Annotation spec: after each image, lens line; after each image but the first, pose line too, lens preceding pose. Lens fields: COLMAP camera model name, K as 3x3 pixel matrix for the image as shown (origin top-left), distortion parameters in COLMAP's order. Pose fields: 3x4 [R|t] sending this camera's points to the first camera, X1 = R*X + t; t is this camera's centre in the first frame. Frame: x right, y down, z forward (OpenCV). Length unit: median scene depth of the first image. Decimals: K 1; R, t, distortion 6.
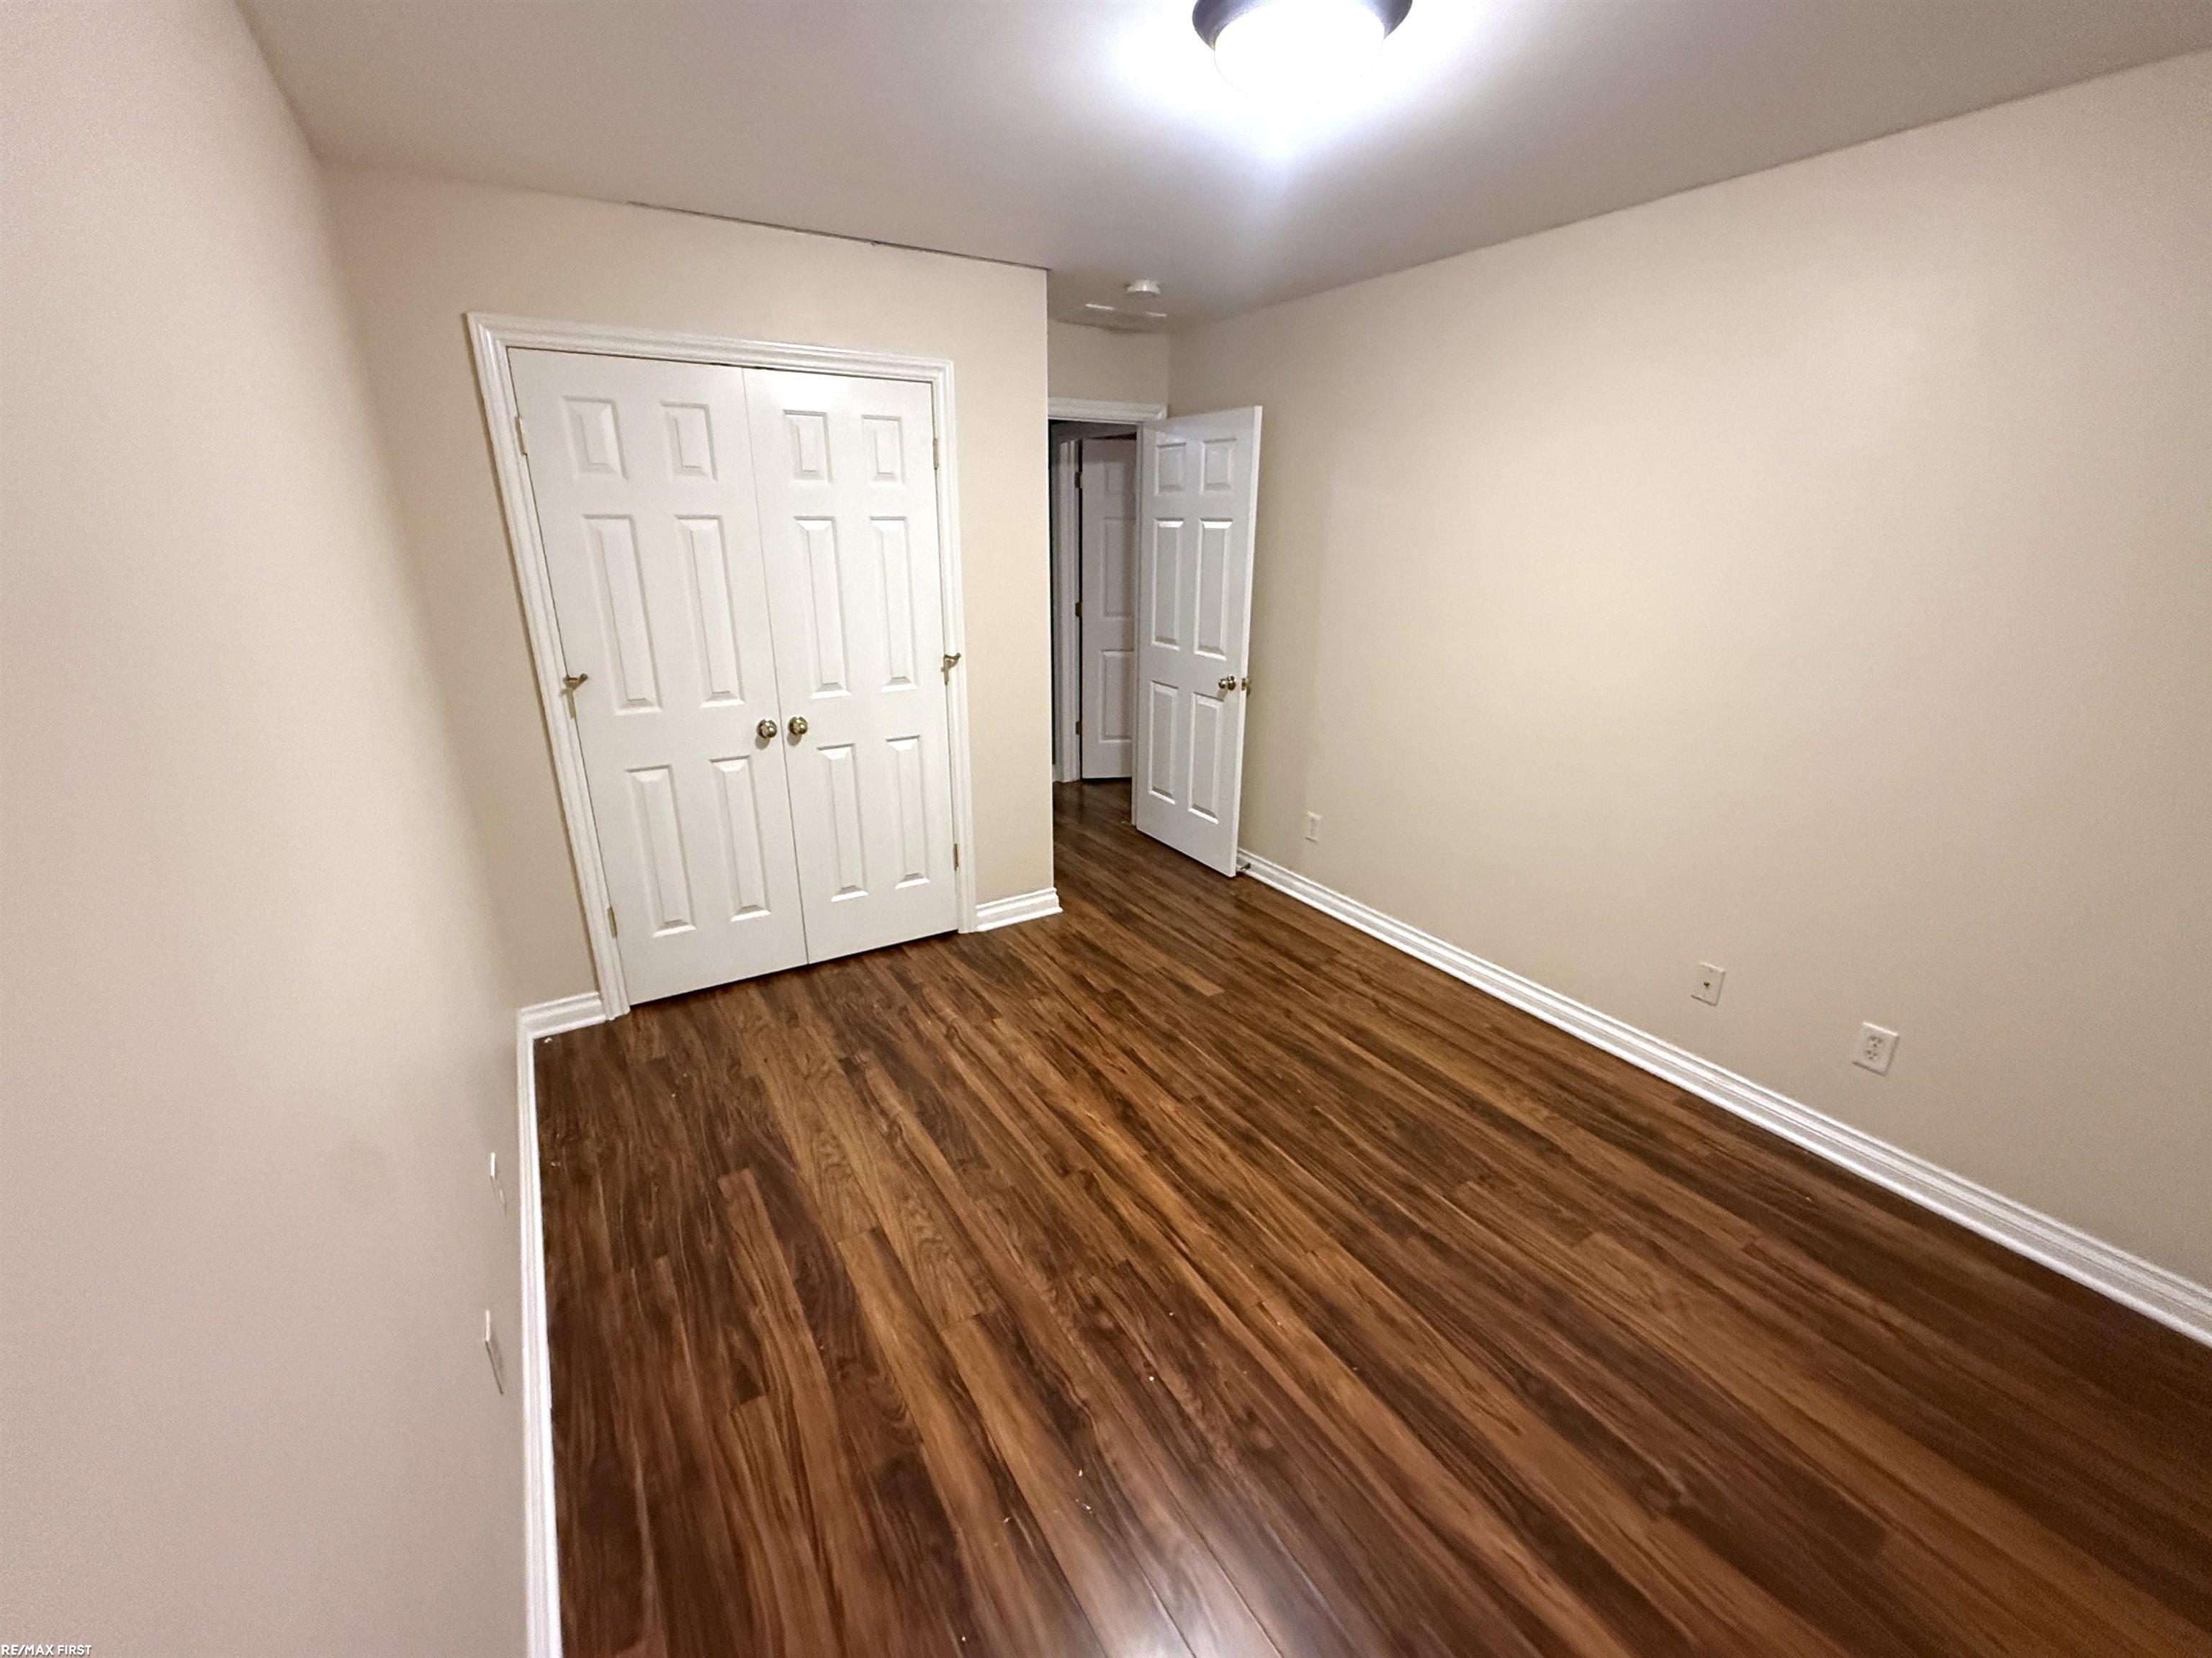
lens RADIAL K [[893.7, 0, 1106.0], [0, 893.7, 829.0], [0, 0, 1]] dist [0.002172, -0.000497]
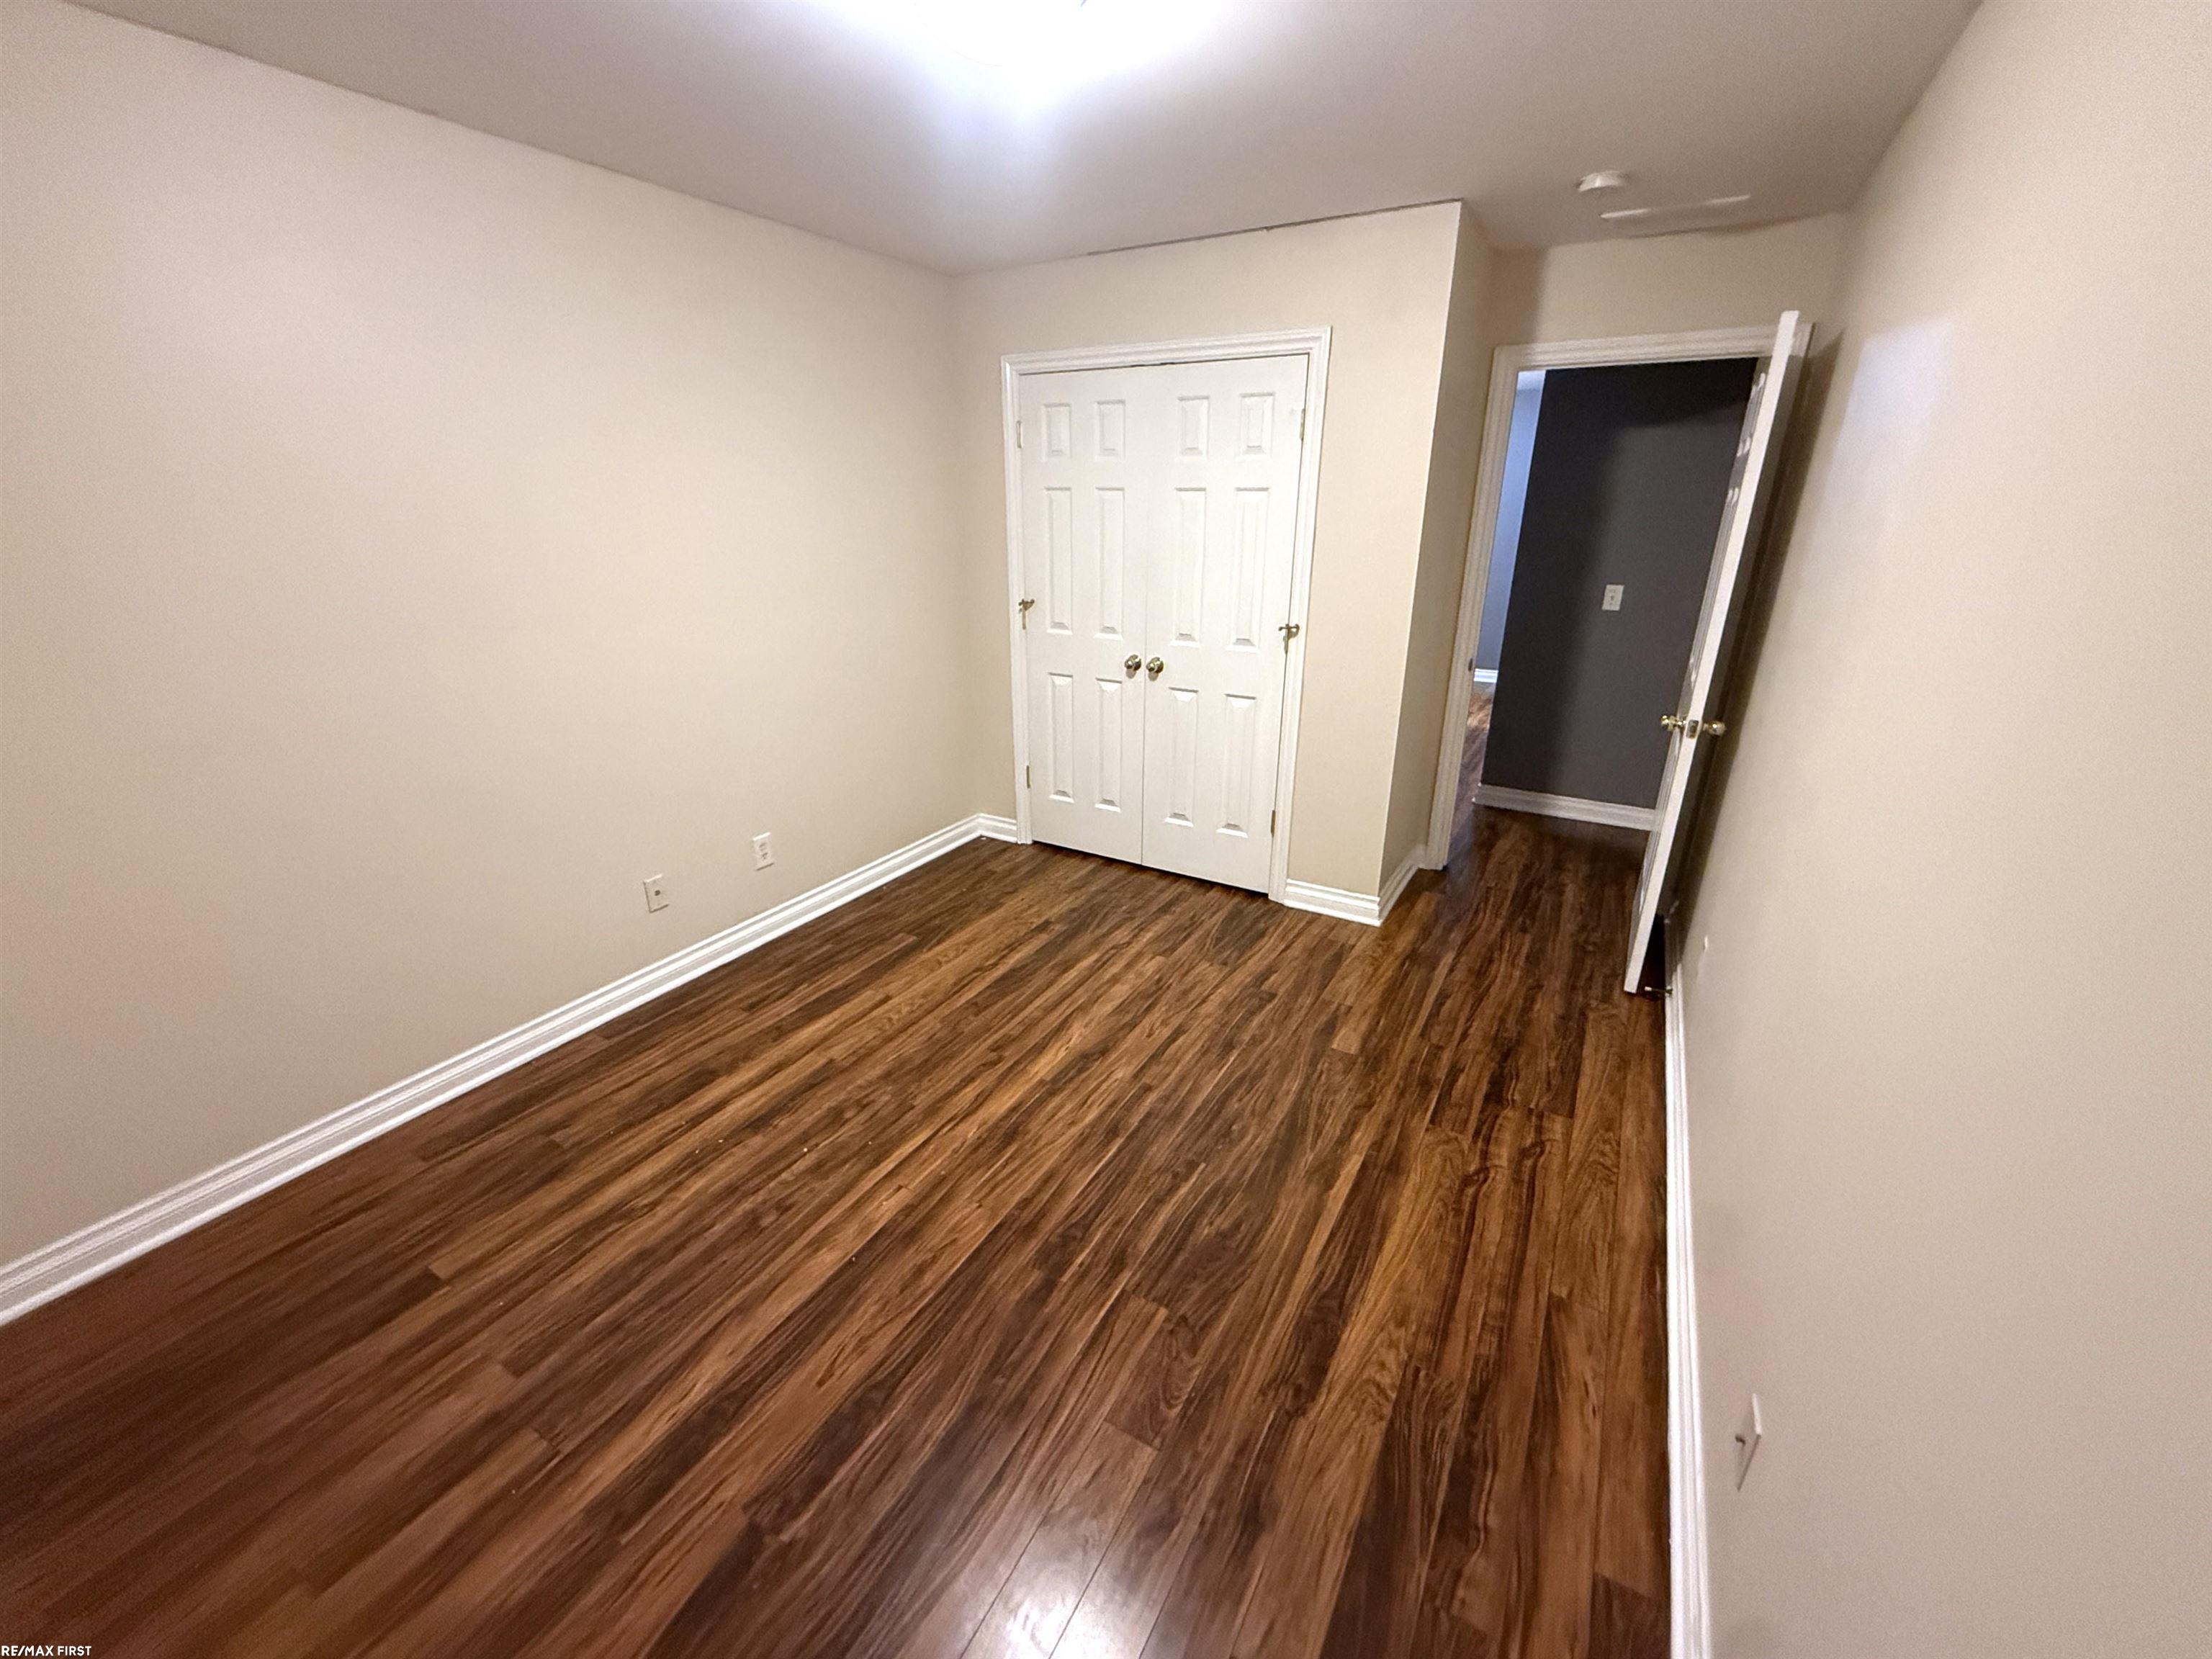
lens RADIAL K [[893.8, 0, 1106.0], [0, 893.8, 829.5], [0, 0, 1]] dist [0.002172, -0.000497]
pose [[0.473579, 0.302393, -0.827213, 0.789125], [-0.289710, 0.940432, 0.177922, -0.118256], [0.831740, 0.155392, 0.532975, 0.398506]]
